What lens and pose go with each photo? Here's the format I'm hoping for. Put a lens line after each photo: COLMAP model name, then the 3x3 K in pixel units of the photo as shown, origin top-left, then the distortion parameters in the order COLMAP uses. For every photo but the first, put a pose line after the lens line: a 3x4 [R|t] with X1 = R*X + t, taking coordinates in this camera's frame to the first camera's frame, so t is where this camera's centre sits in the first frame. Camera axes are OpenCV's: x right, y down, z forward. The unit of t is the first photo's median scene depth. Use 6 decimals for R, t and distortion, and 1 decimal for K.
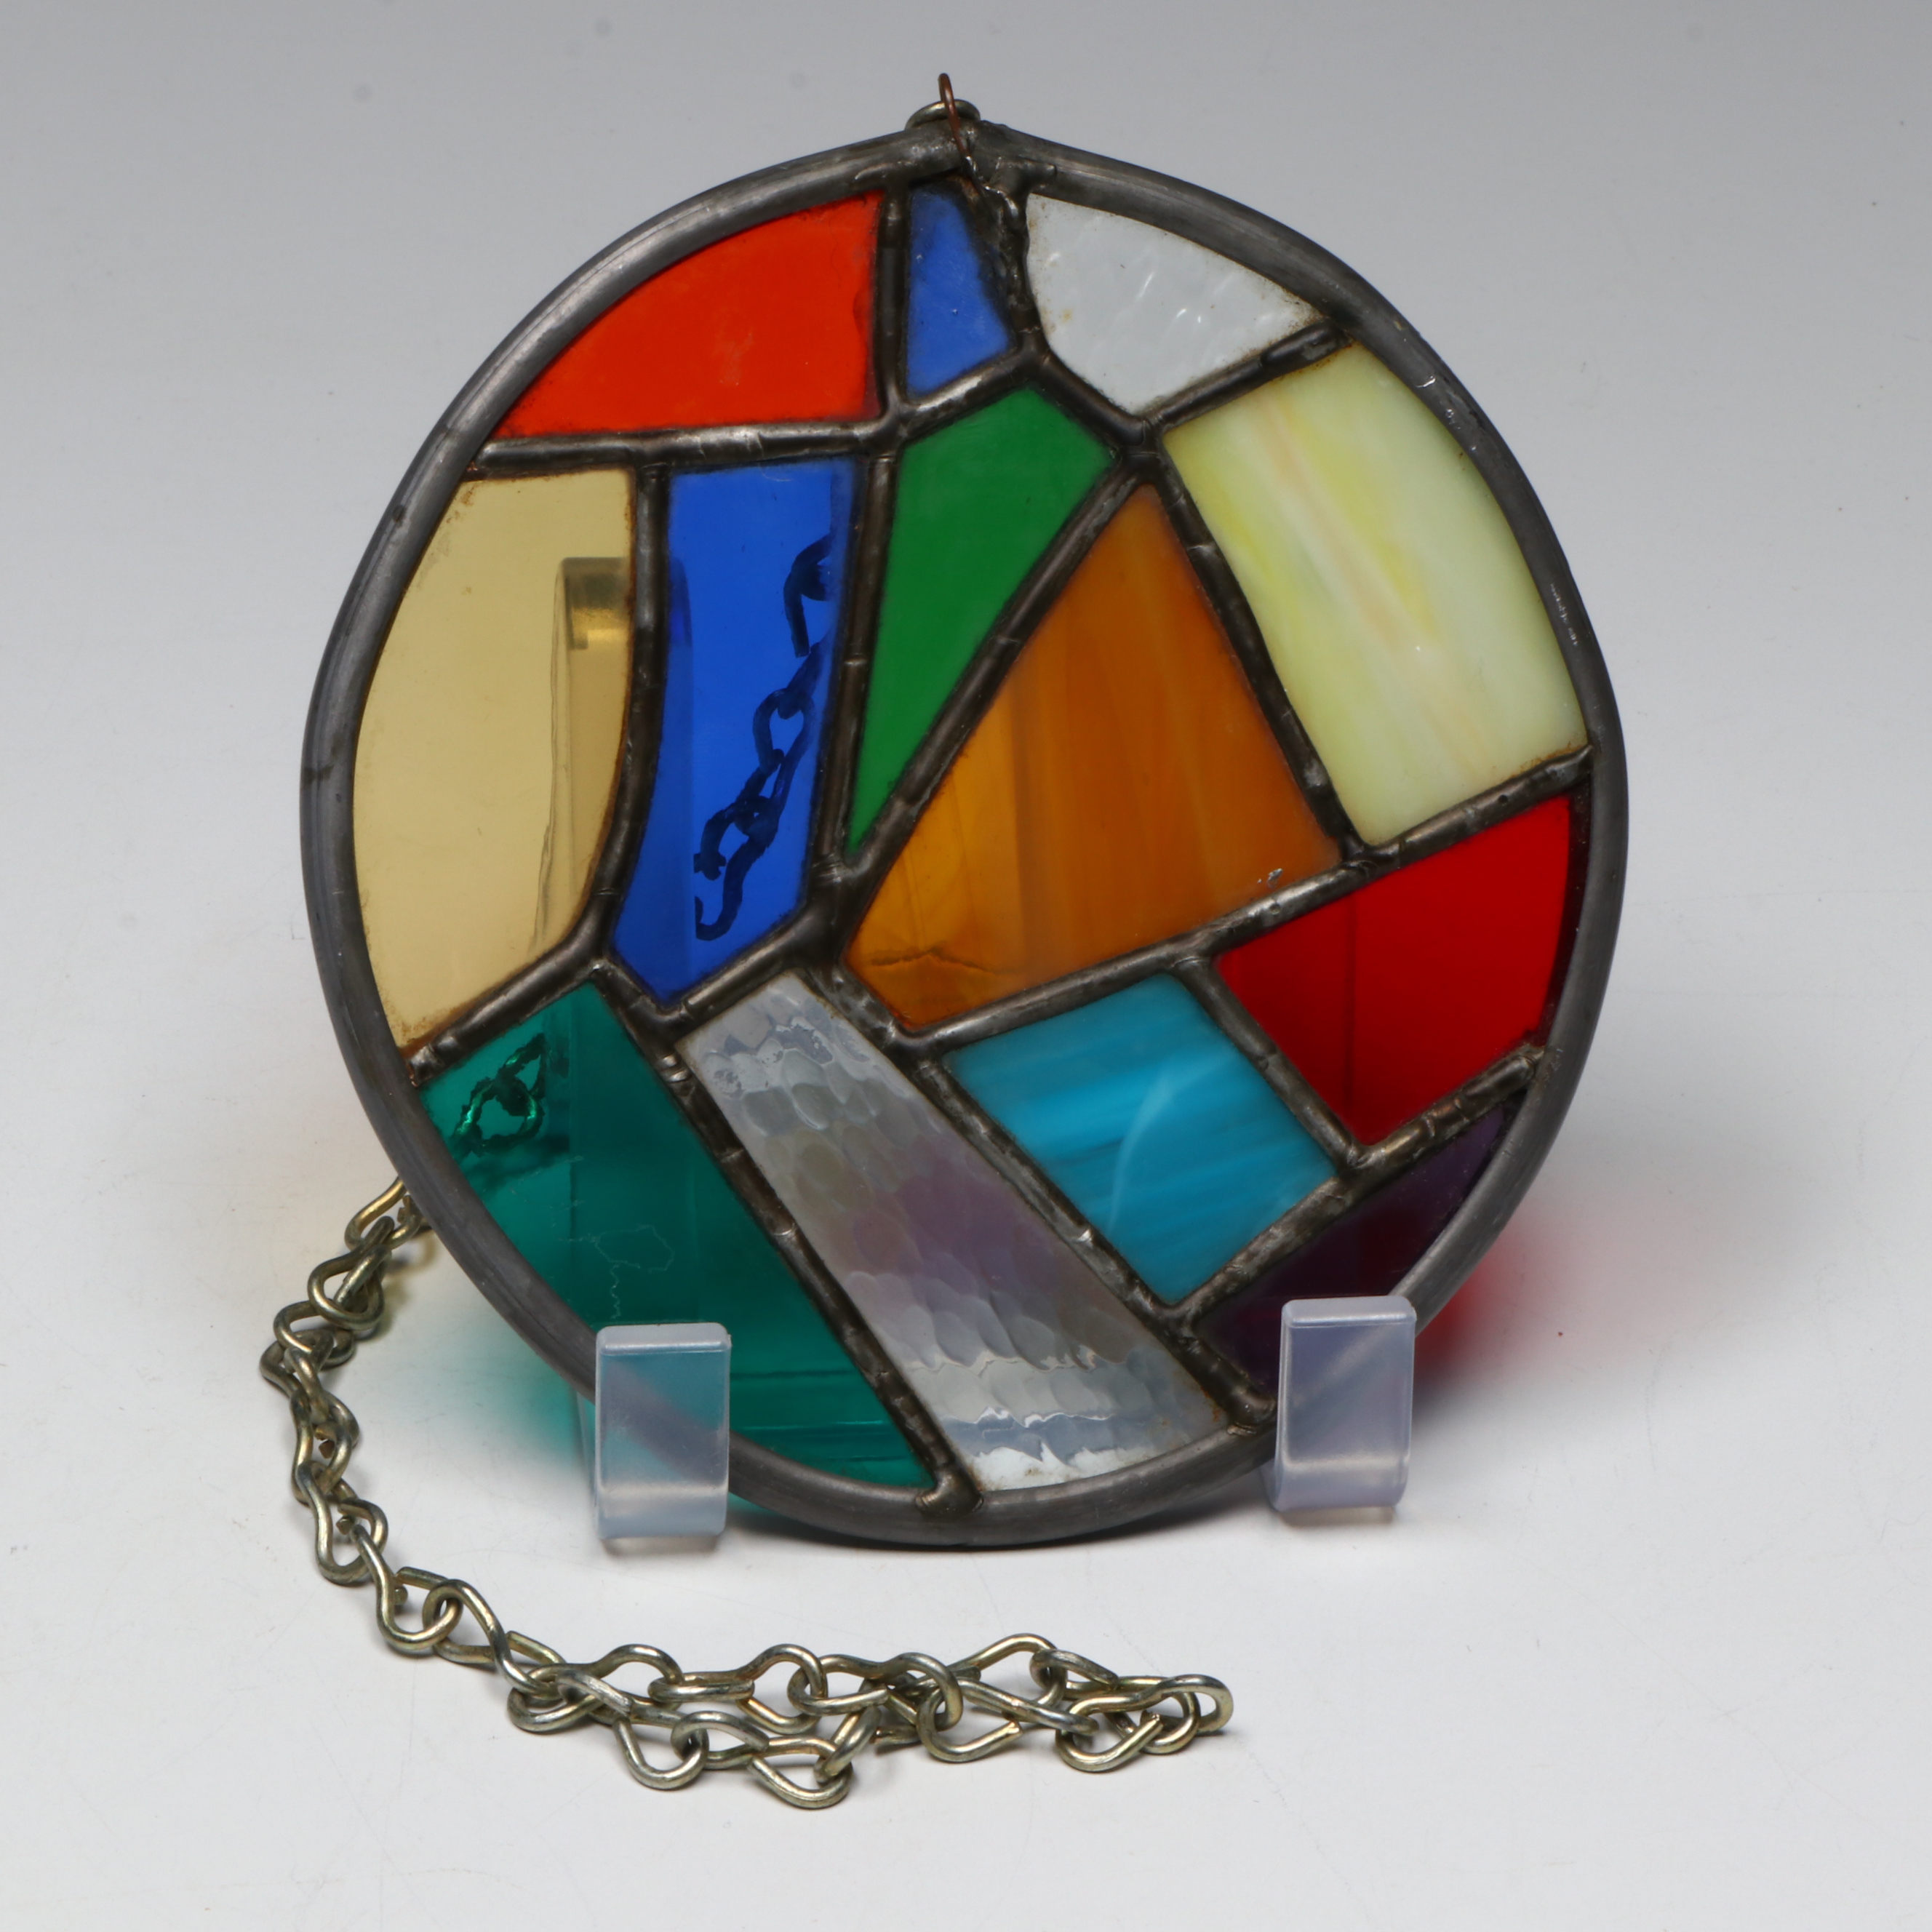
lens RADIAL K [[6988.4, 0, 966.0], [0, 6988.4, 966.0], [0, 0, 1]] dist [0.199671, 0.831518]
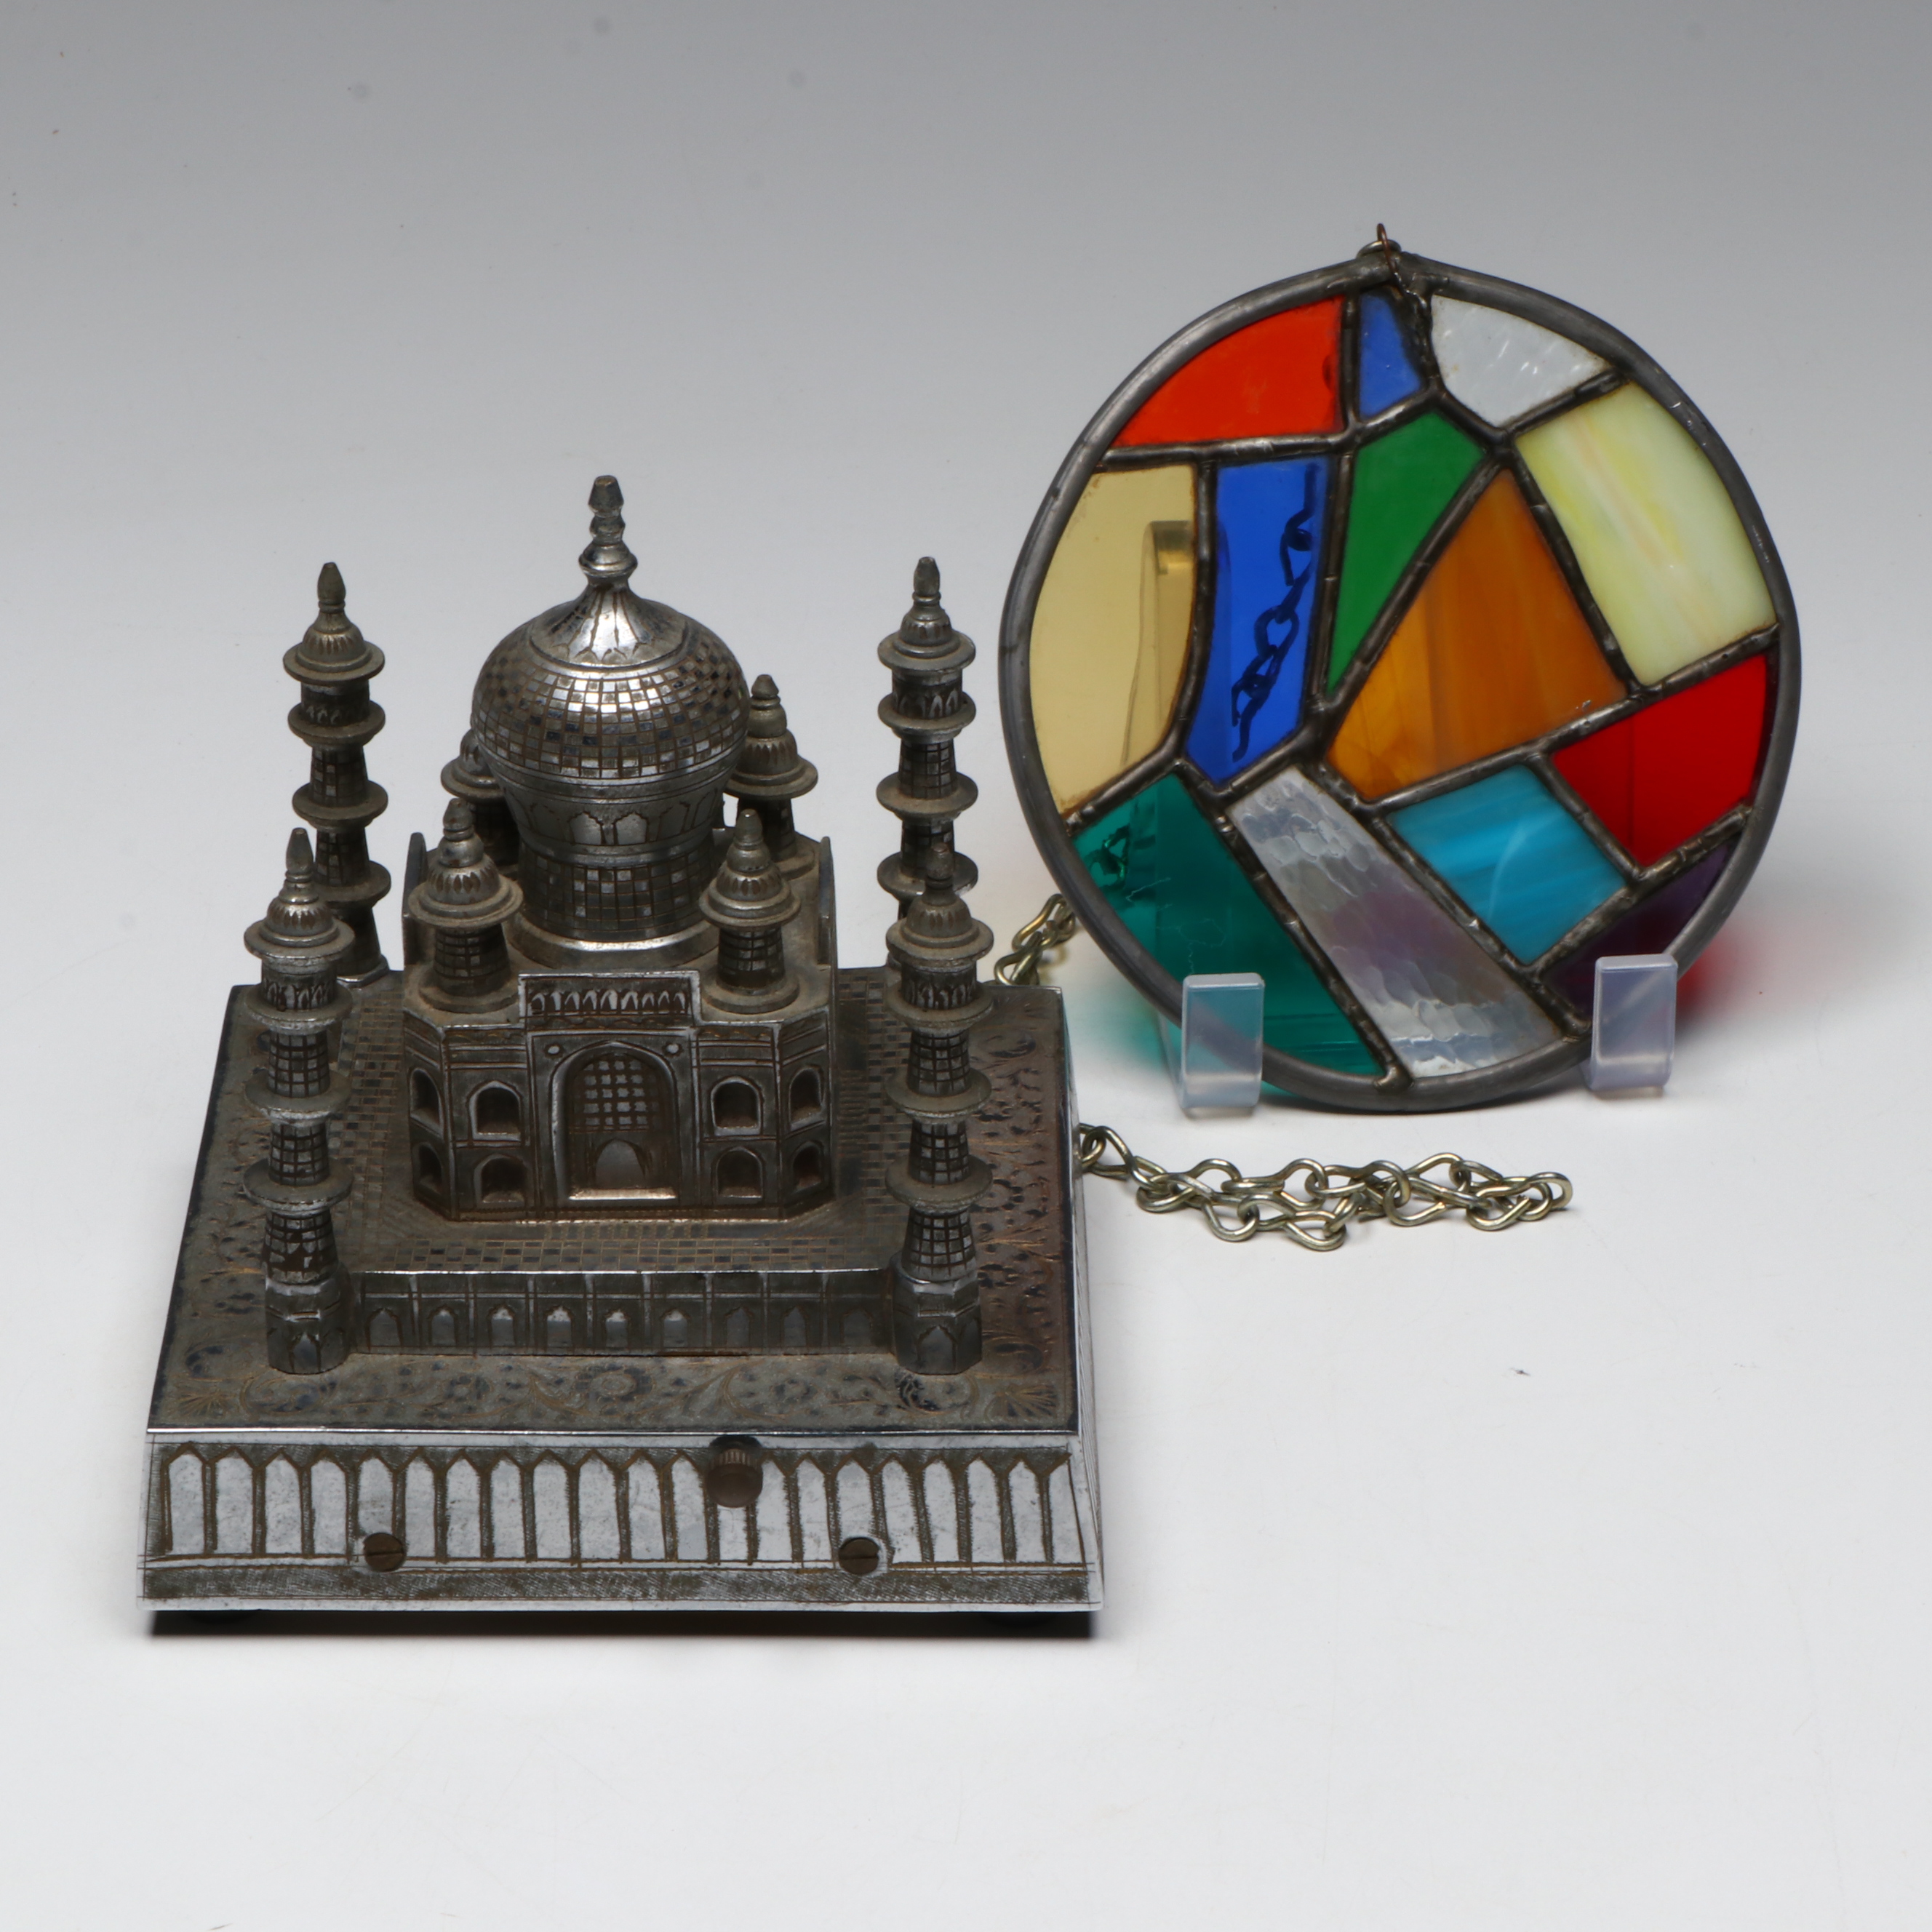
lens RADIAL K [[5520.1, 0, 966.0], [0, 5520.1, 966.0], [0, 0, 1]] dist [0.076145, 0.227426]
pose [[0.999035, -0.011804, -0.042299, -0.047830], [0.011159, 0.999819, -0.015434, 0.067515], [0.042474, 0.014947, 0.998986, -0.309304]]
